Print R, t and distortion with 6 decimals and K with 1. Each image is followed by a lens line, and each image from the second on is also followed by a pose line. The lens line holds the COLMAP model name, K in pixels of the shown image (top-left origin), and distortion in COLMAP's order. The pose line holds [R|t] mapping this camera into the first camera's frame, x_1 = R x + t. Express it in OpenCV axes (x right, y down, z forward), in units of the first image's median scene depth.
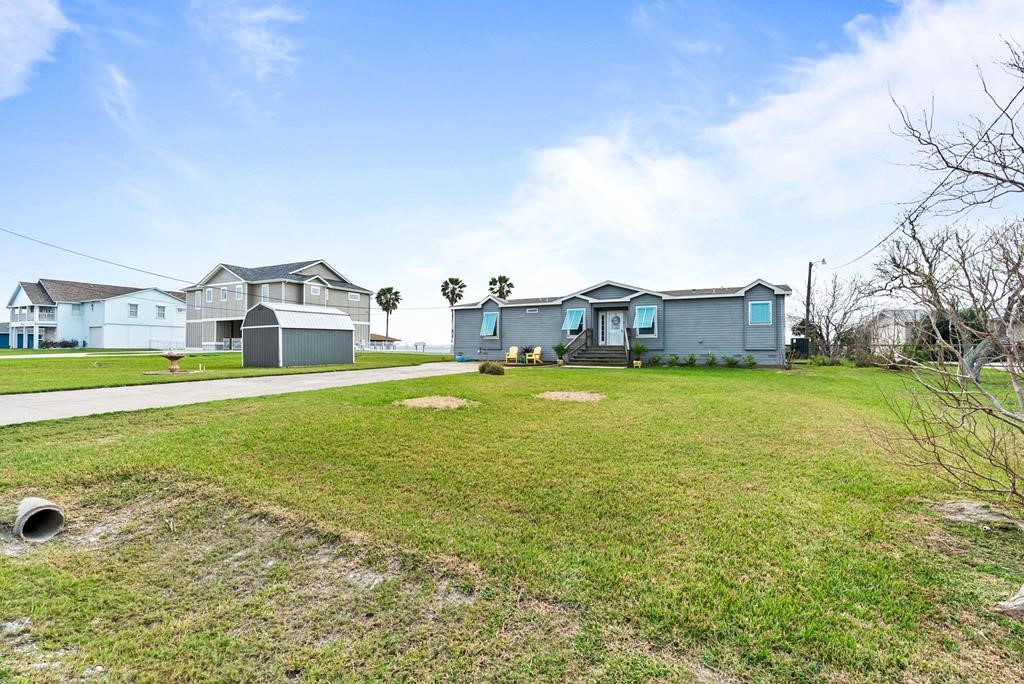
lens RADIAL K [[474.8, 0, 512.0], [0, 474.8, 342.0], [0, 0, 1]] dist [-0.000870, 0.004847]
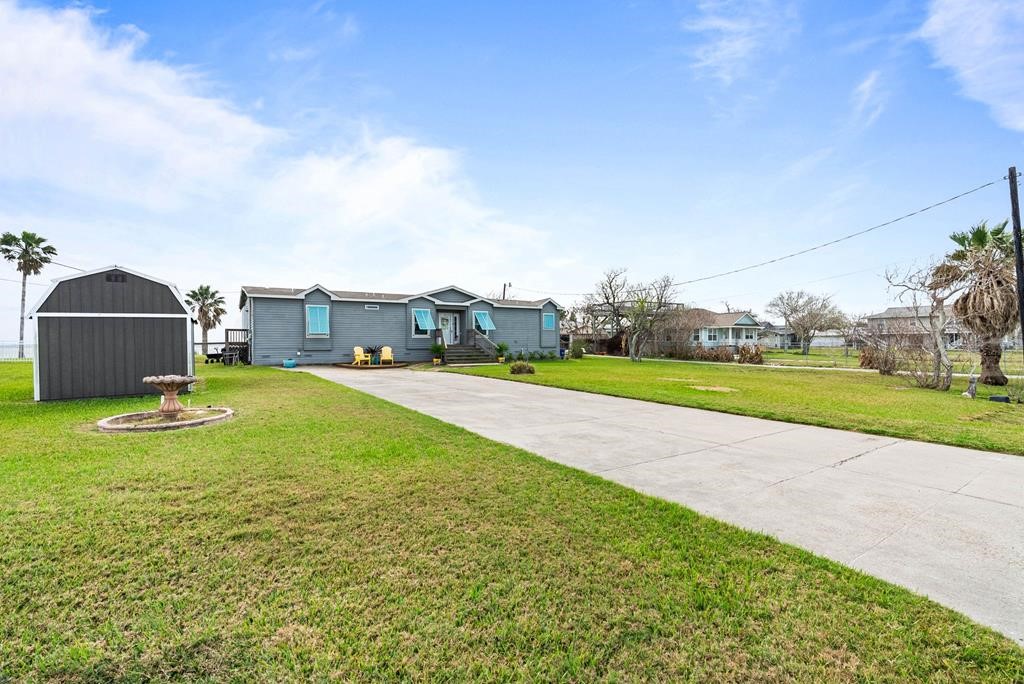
lens RADIAL K [[474.8, 0, 512.0], [0, 474.8, 342.0], [0, 0, 1]] dist [-0.000870, 0.004847]
pose [[0.491686, -0.005383, 0.870756, -0.653402], [-0.005792, 0.999939, 0.009451, -0.009476], [-0.870754, -0.009690, 0.491624, 0.326232]]
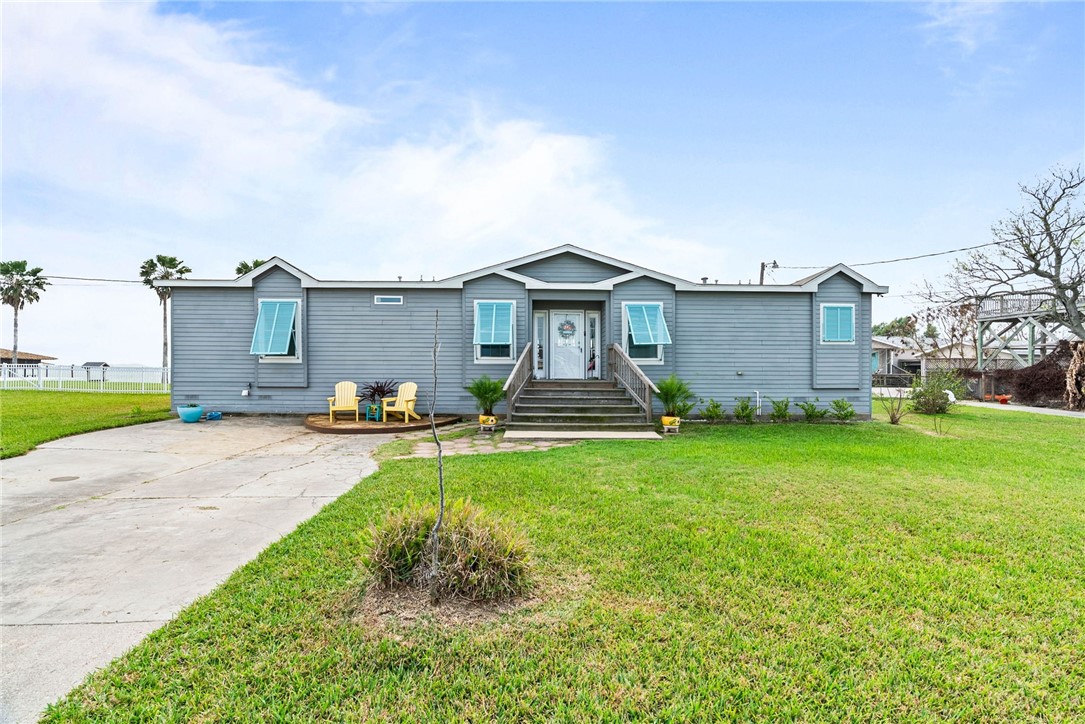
lens RADIAL K [[503.1, 0, 542.5], [0, 503.1, 362.0], [0, 0, 1]] dist [-0.000870, 0.004847]
pose [[0.867139, 0.009043, 0.497984, -0.069071], [-0.009439, 0.999954, -0.001723, -0.008899], [-0.497976, -0.003206, 0.867185, 0.546235]]
